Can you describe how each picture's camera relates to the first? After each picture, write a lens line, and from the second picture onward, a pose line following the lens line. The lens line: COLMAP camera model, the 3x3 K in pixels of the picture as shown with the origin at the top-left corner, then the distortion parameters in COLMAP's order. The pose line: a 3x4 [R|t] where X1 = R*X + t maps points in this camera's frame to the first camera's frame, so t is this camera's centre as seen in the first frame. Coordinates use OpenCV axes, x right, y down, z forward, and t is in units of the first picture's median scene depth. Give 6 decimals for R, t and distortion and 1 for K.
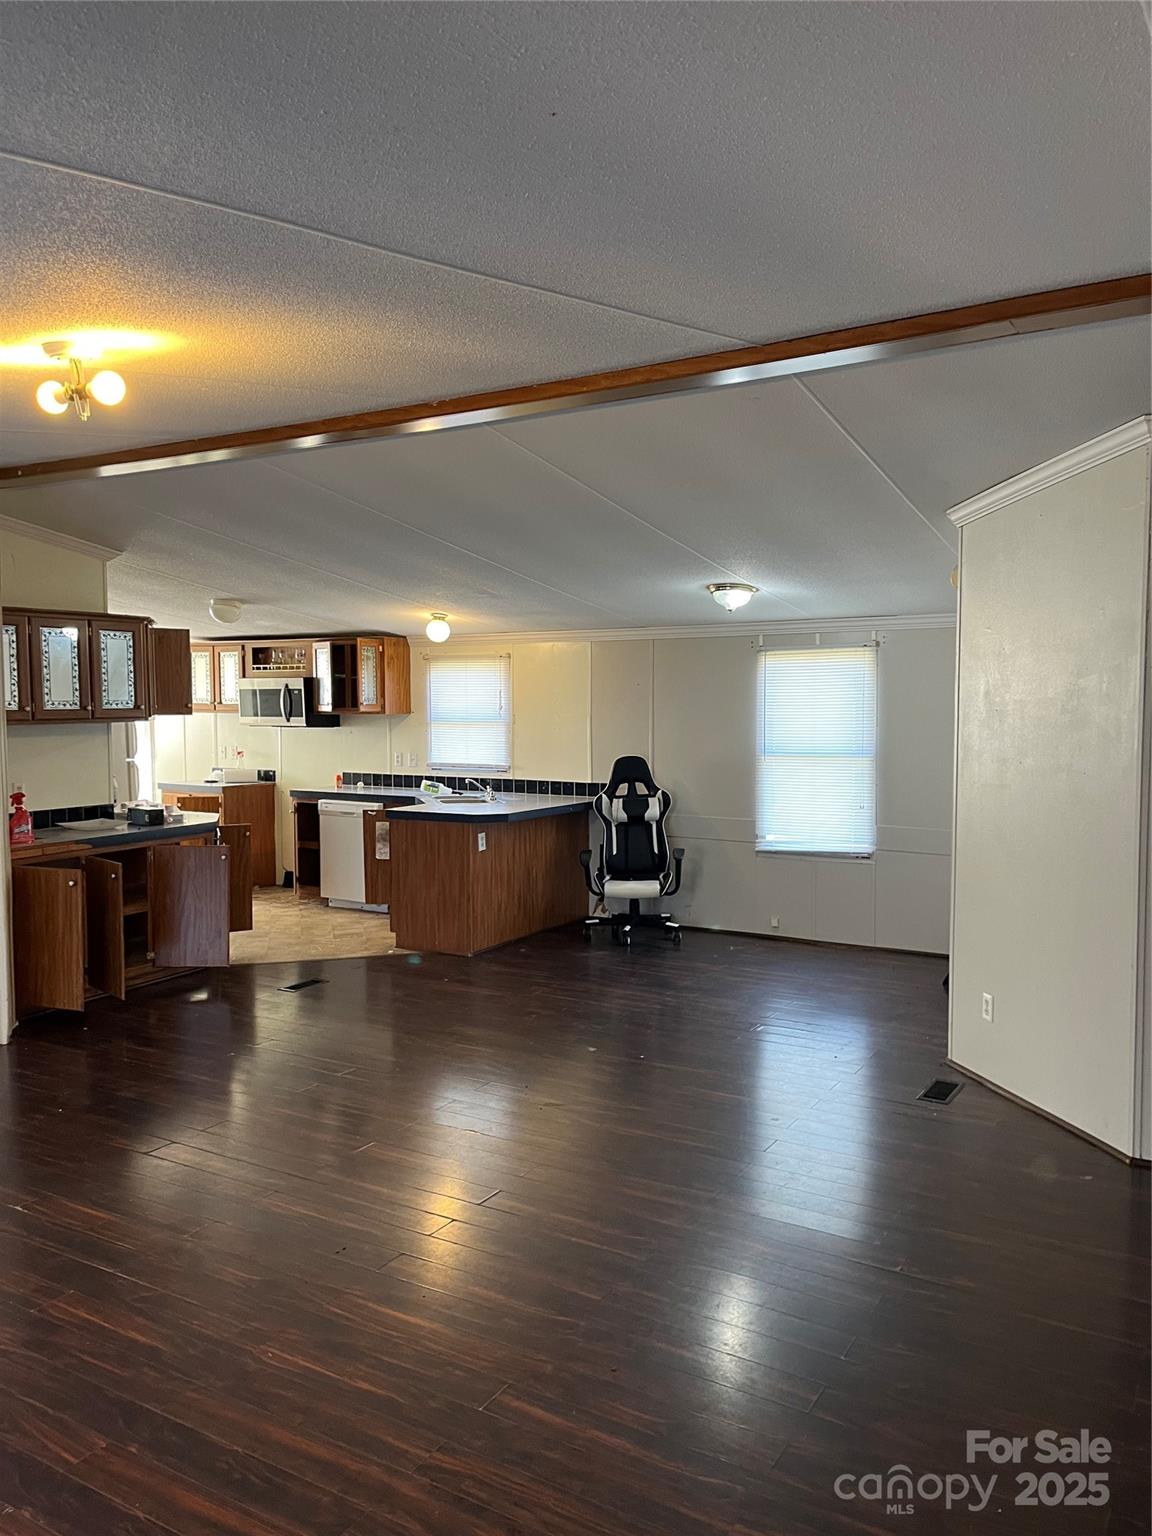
lens RADIAL K [[1136.3, 0, 561.2], [0, 1136.3, 758.1], [0, 0, 1]] dist [0.084444, -0.104677]
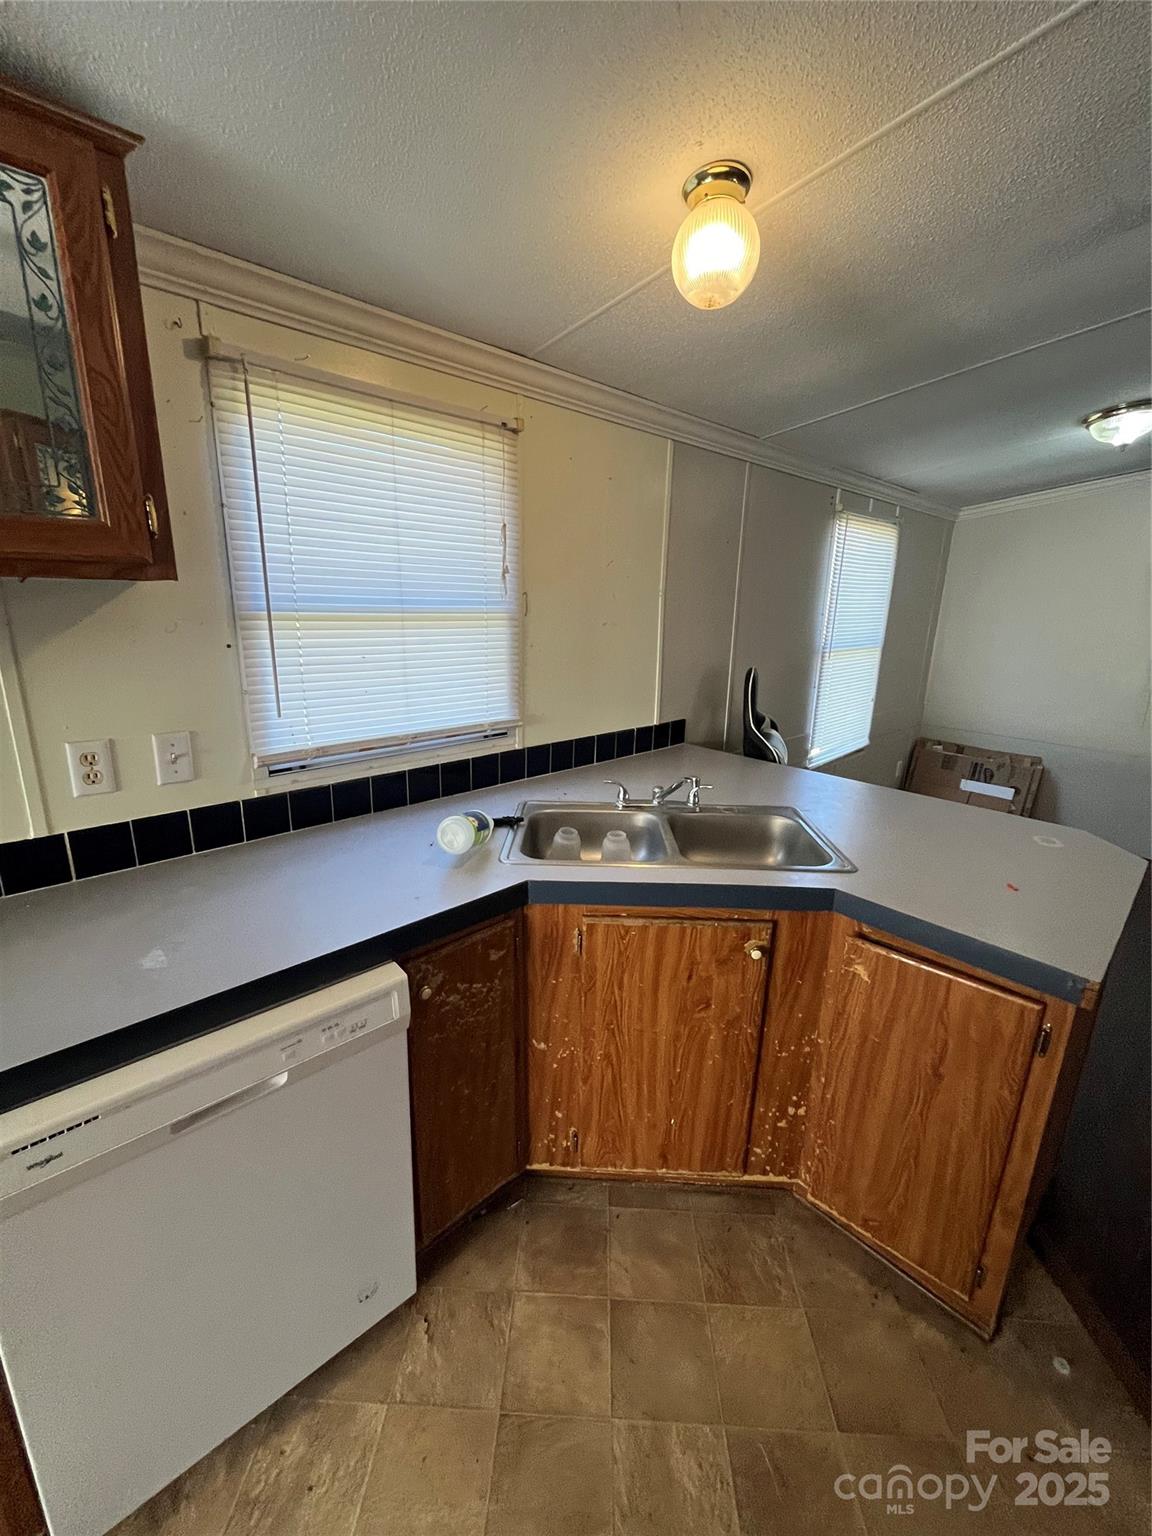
lens RADIAL K [[627.8, 0, 578.6], [0, 627.8, 755.6], [0, 0, 1]] dist [-0.004528, 0.000263]
pose [[0.273426, -0.228026, 0.934474, -0.250188], [0.028095, 0.972974, 0.229200, -0.031313], [-0.961483, -0.036416, 0.272442, 0.889666]]
